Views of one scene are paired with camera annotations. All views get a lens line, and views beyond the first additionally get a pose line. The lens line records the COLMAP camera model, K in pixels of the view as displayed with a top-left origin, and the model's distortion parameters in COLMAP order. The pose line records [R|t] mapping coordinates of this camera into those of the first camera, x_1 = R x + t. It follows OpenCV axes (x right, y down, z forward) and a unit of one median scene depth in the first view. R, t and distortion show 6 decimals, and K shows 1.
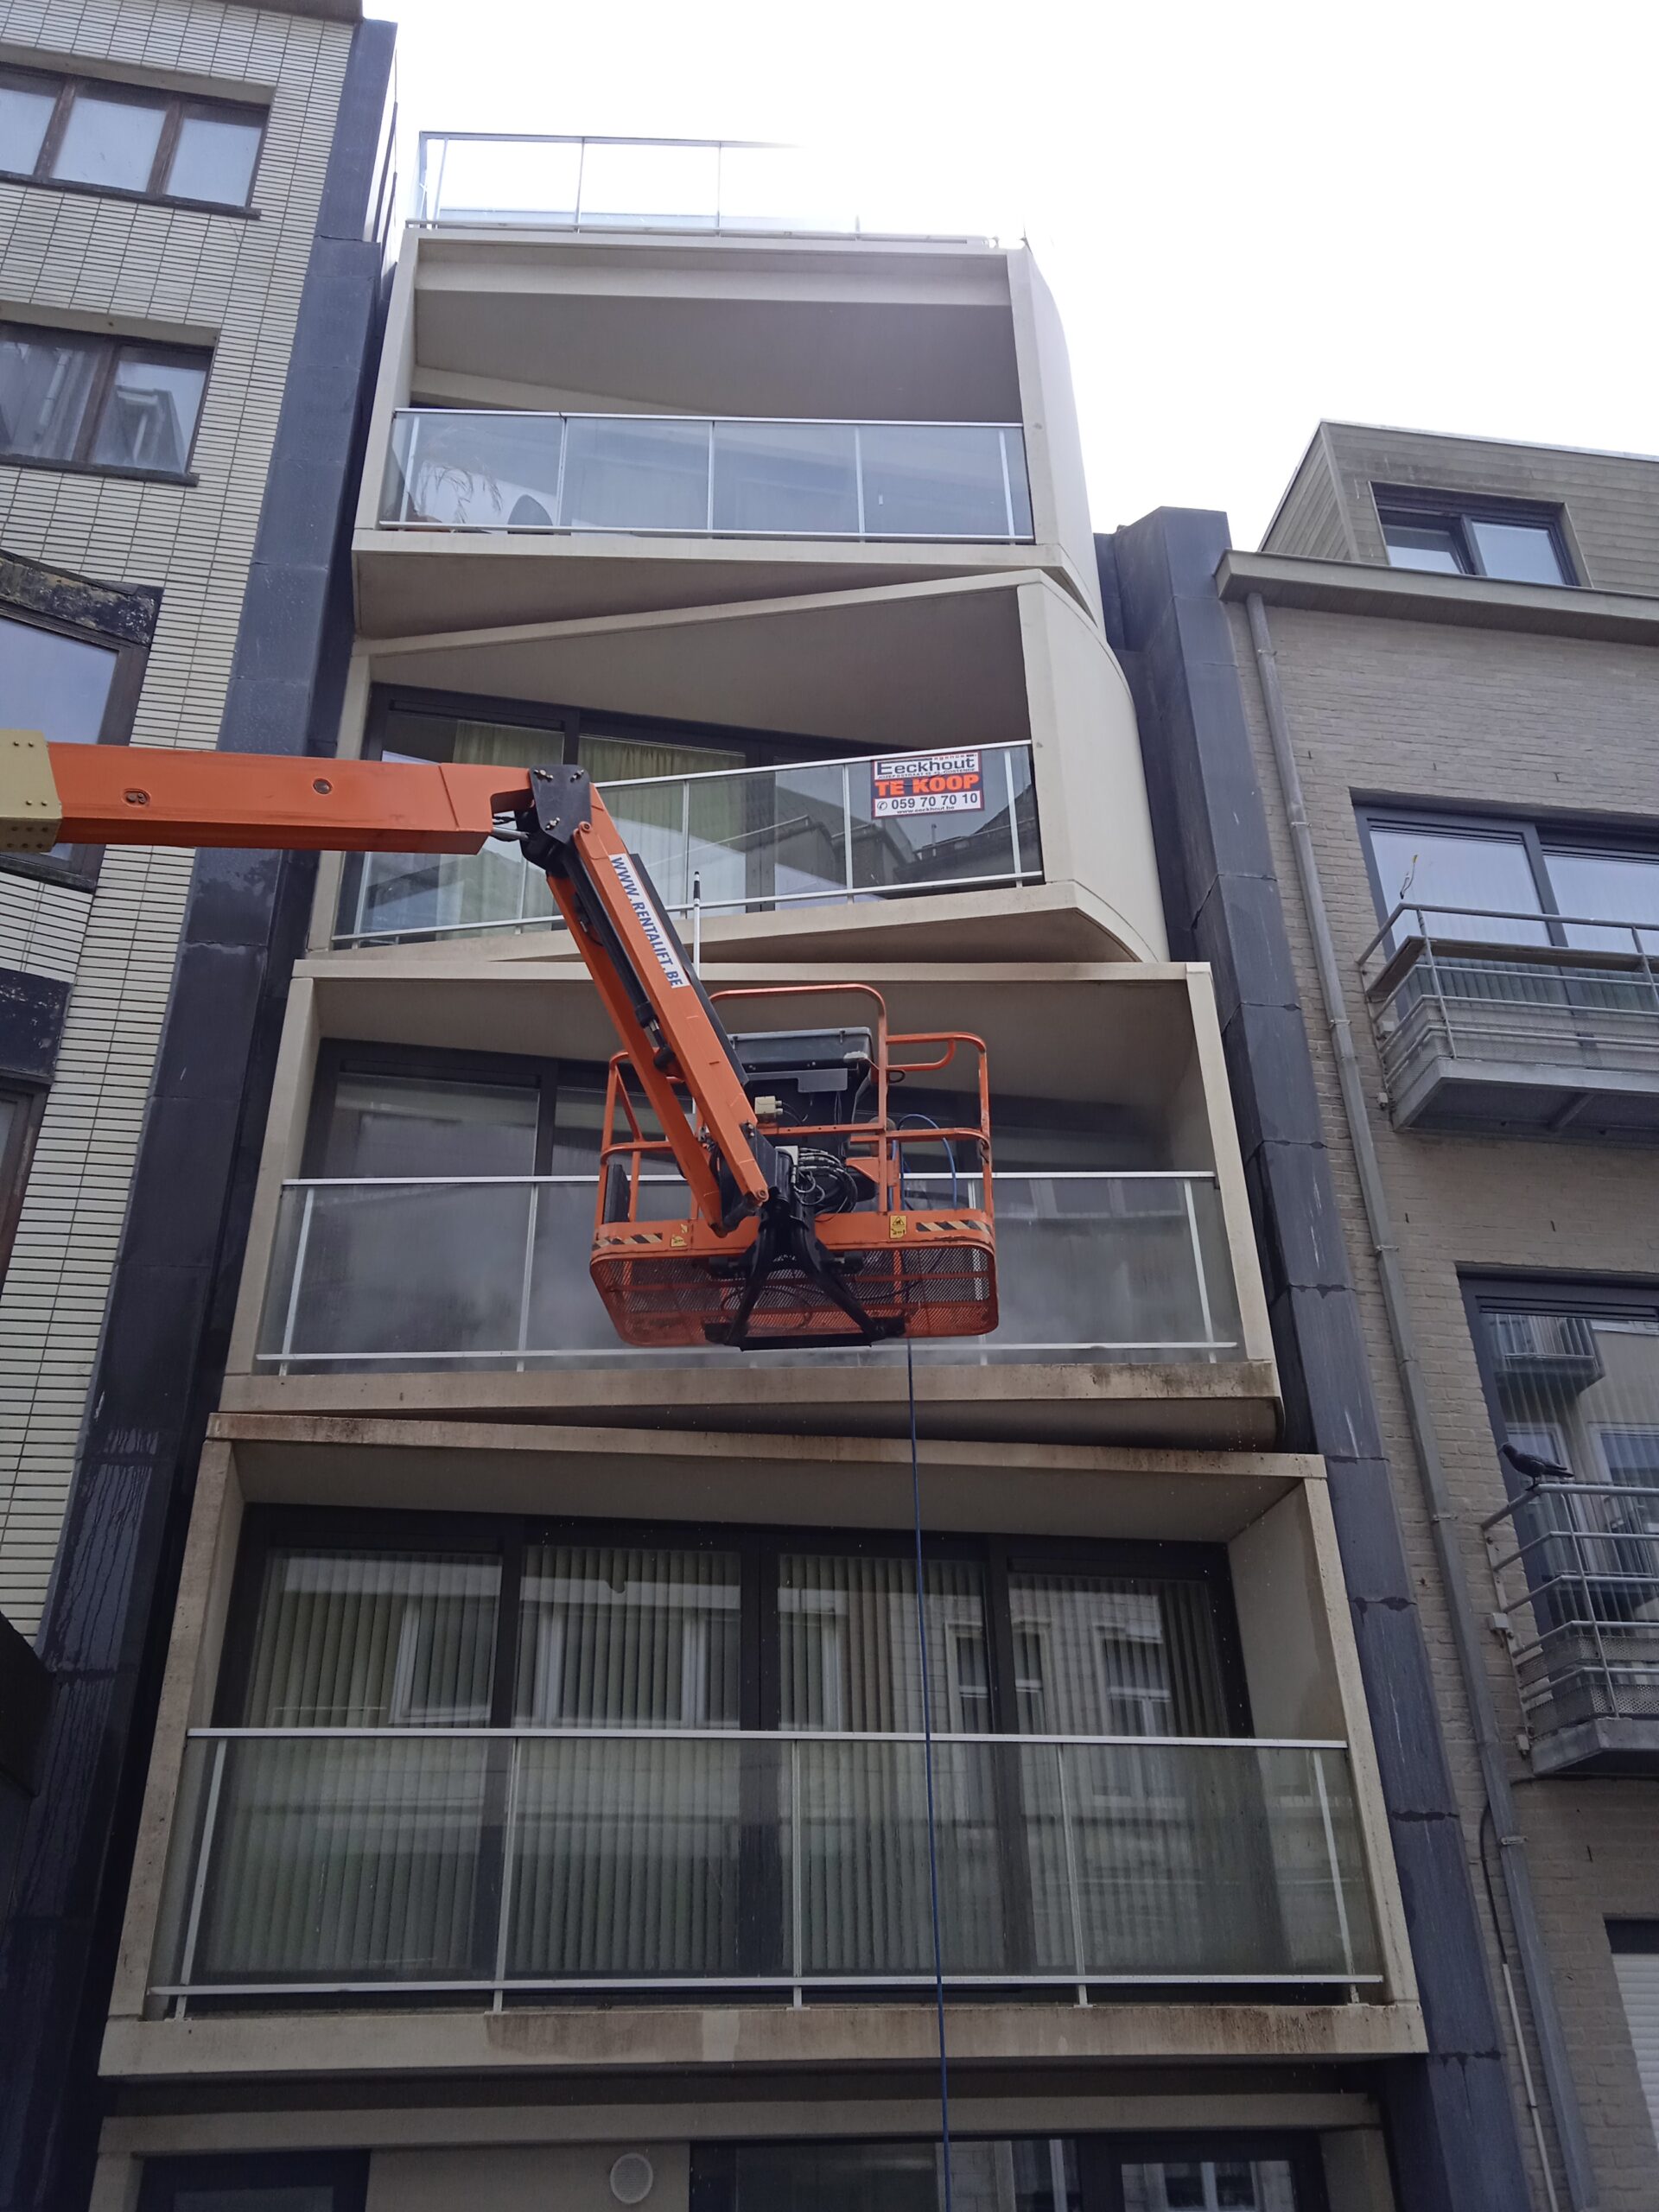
lens RADIAL K [[1798.8, 0, 829.5], [0, 1798.8, 1106.0], [0, 0, 1]] dist [0.084943, -0.112591]
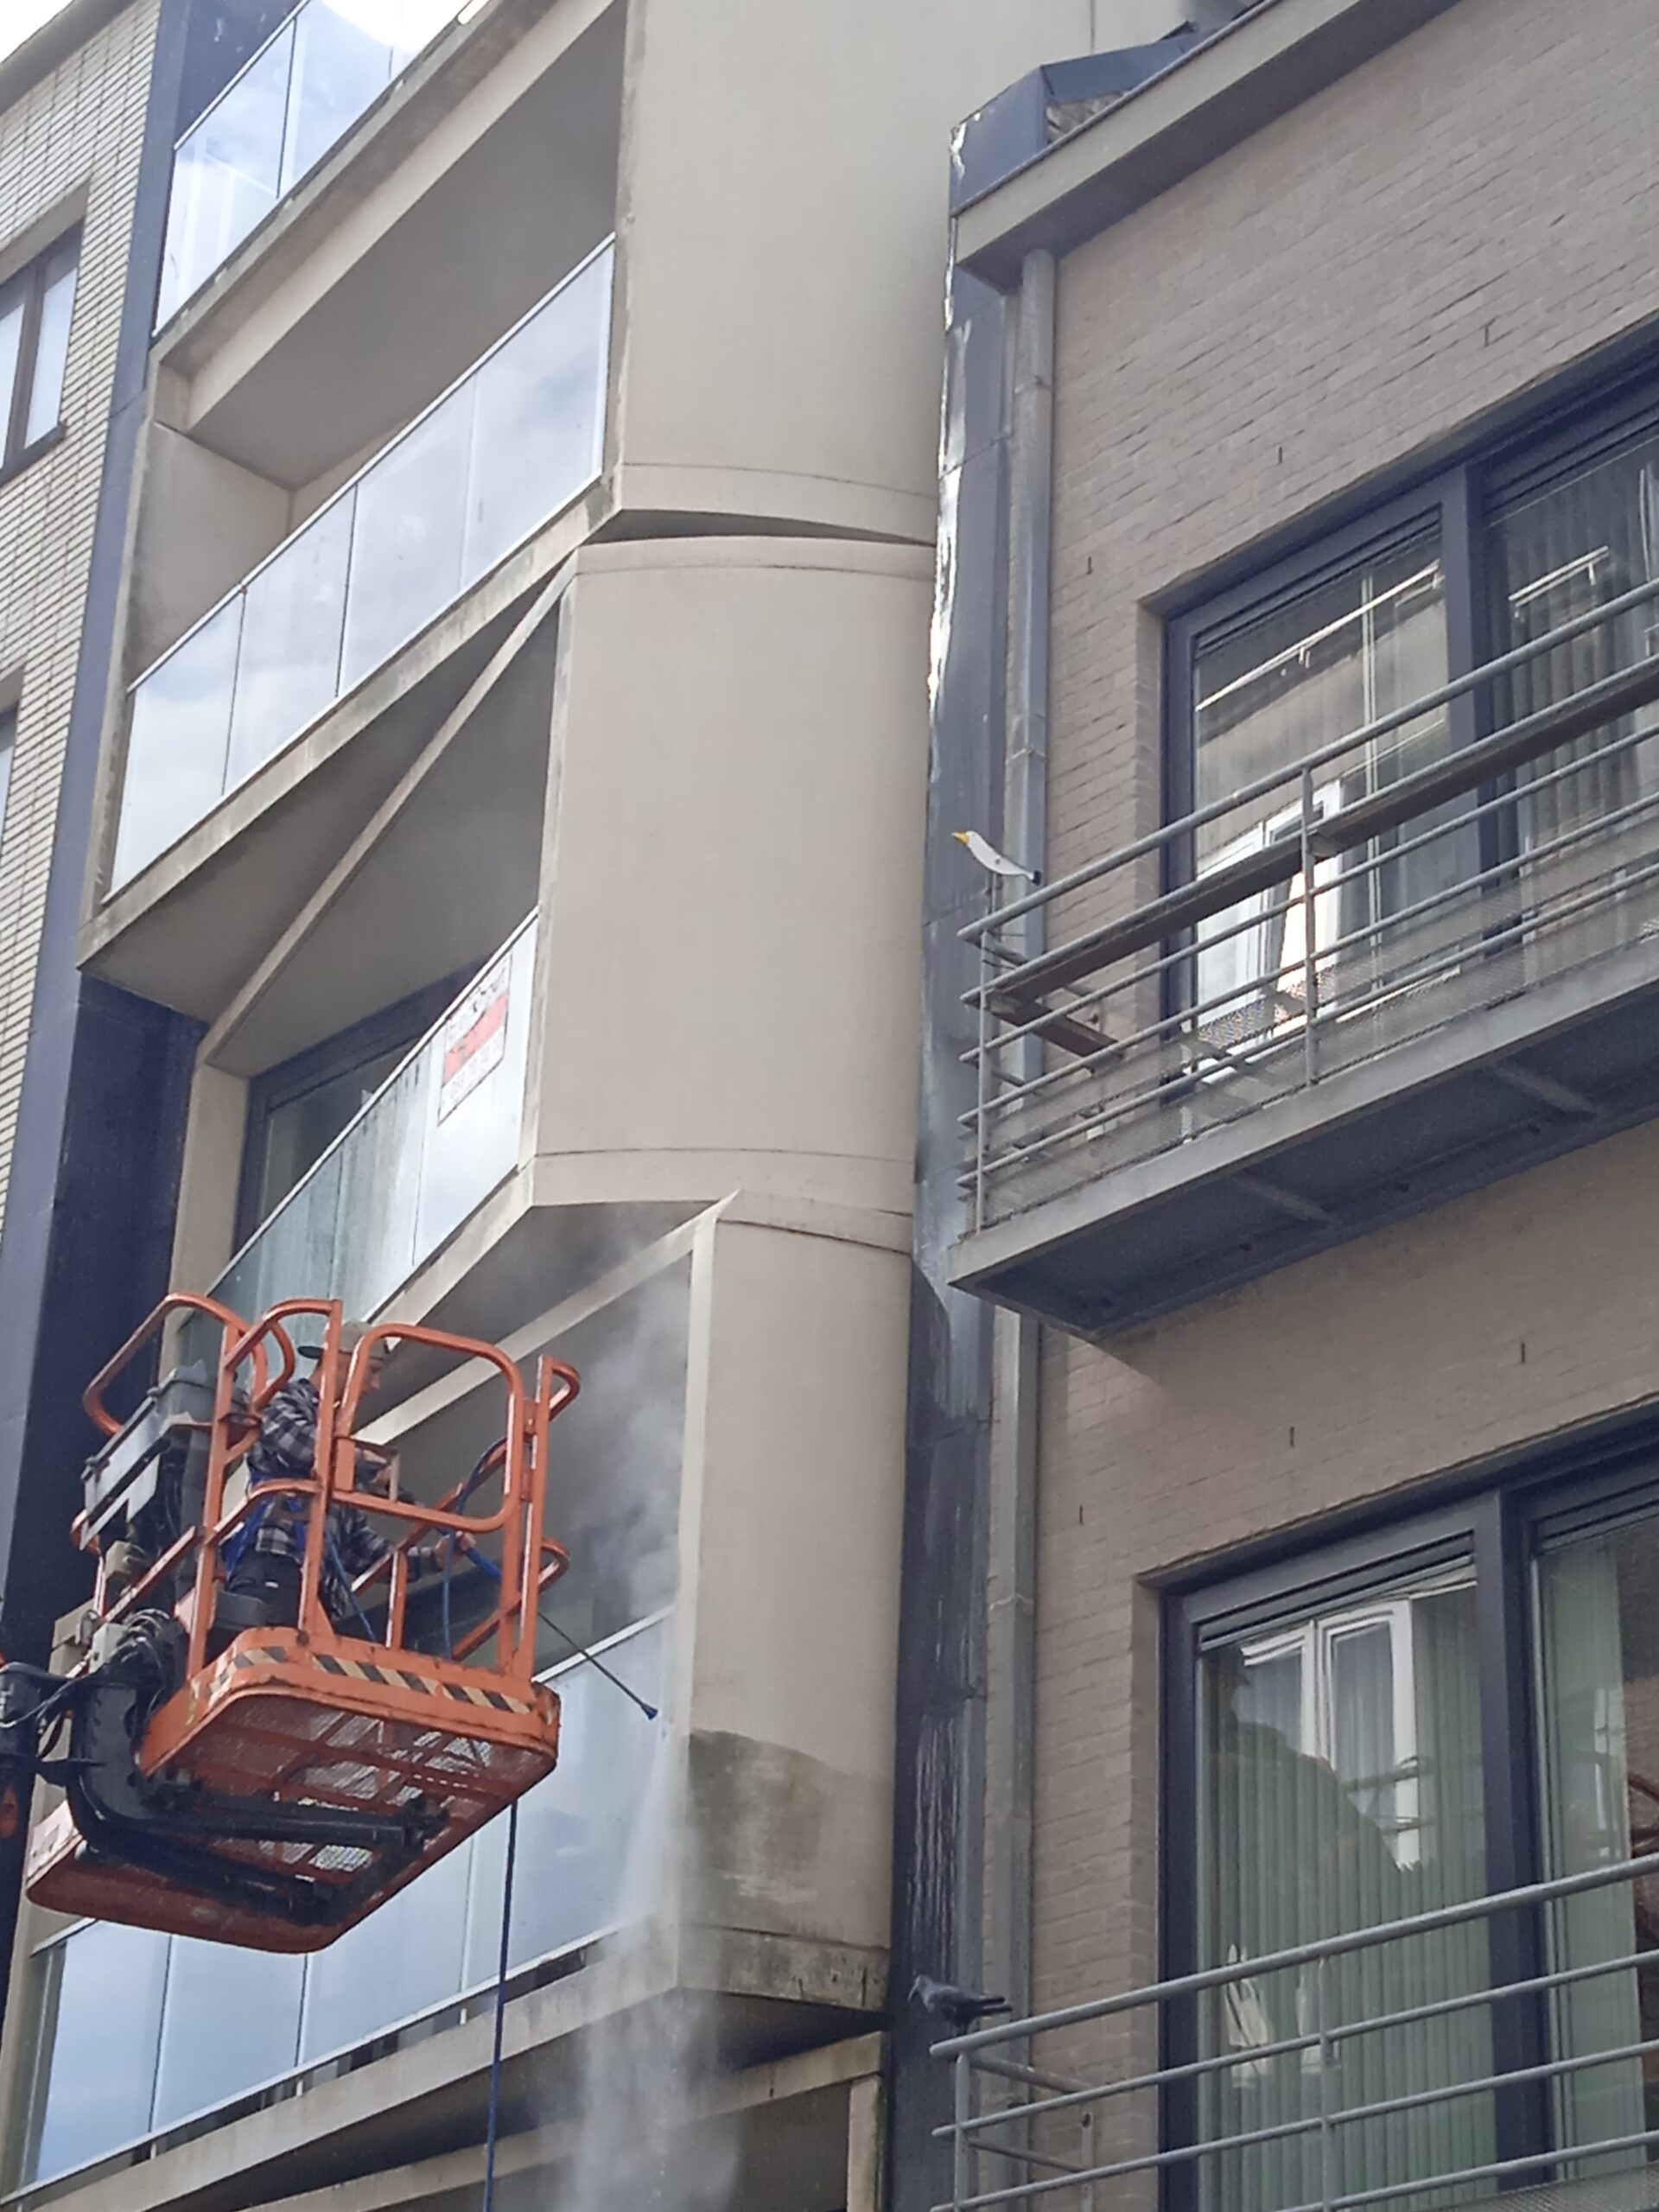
lens RADIAL K [[4553.0, 0, 829.5], [0, 4553.0, 1106.0], [0, 0, 1]] dist [0.150587, -0.207881]
pose [[0.533016, -0.350095, -0.770278, 1.267274], [0.397955, 0.907130, -0.136919, 0.099670], [0.746677, -0.233556, 0.622836, 0.118421]]
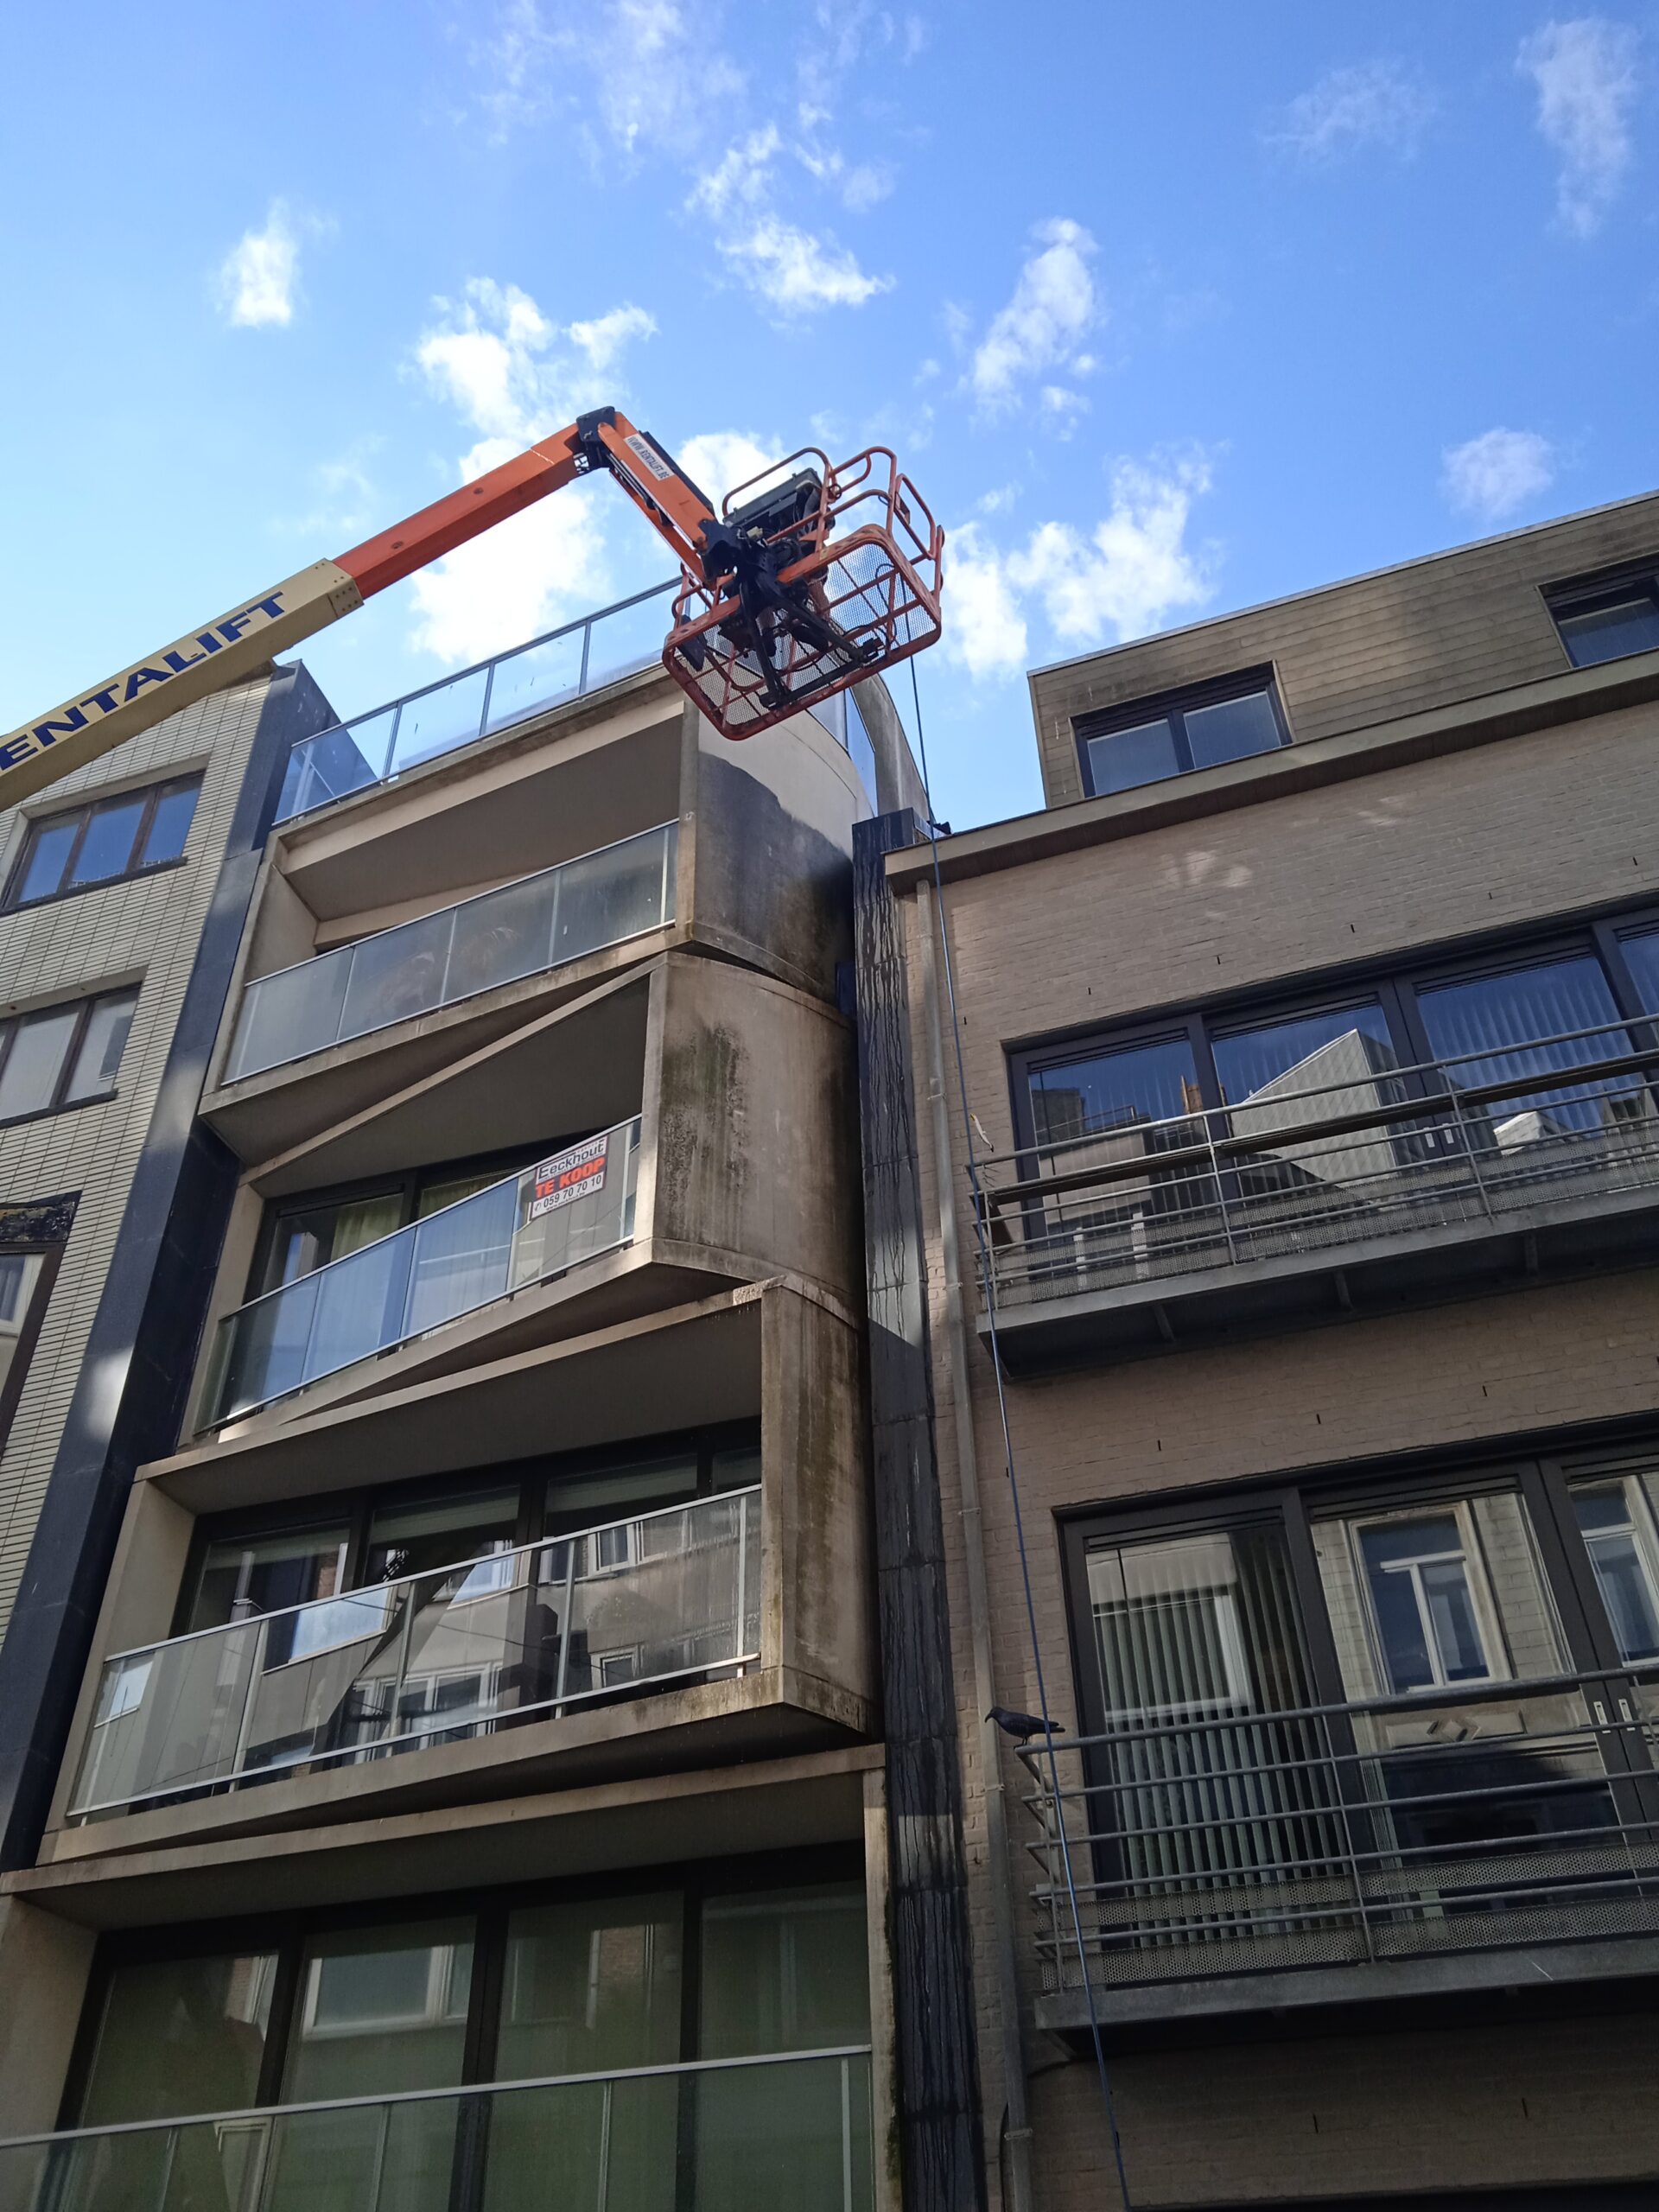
lens RADIAL K [[1798.8, 0, 829.5], [0, 1798.8, 1106.0], [0, 0, 1]] dist [0.084943, -0.112591]
pose [[0.882671, -0.294553, -0.366239, 0.612185], [0.245657, 0.953469, -0.174784, 0.017508], [0.400680, 0.064307, 0.913958, 0.022181]]
